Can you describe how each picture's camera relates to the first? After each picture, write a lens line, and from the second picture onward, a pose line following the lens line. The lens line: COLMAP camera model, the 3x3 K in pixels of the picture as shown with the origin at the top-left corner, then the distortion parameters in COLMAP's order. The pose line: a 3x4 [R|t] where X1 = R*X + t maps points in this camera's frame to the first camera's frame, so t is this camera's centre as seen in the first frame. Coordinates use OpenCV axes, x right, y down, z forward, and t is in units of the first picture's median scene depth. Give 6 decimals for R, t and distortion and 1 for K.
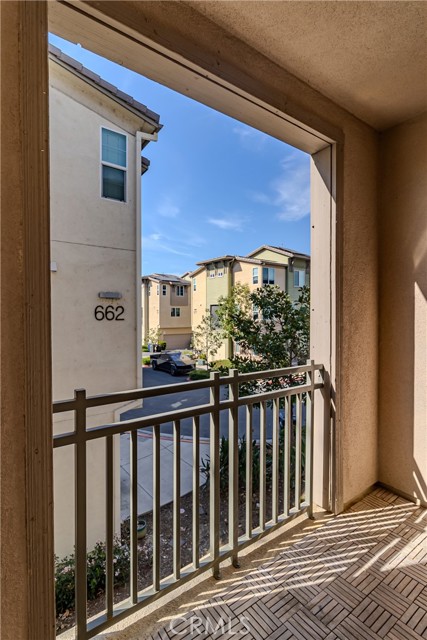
lens RADIAL K [[312.2, 0, 211.4], [0, 312.2, 320.6], [0, 0, 1]] dist [-0.003732, -0.000739]
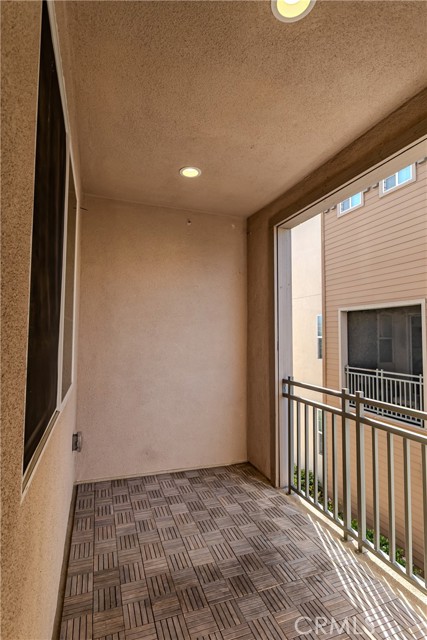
lens RADIAL K [[312.2, 0, 212.6], [0, 312.2, 320.5], [0, 0, 1]] dist [-0.003732, -0.000739]
pose [[-0.268125, -0.055643, -0.961776, 1.653700], [-0.028590, 0.998350, -0.049789, -0.056736], [0.962960, 0.014148, -0.269273, 0.858192]]
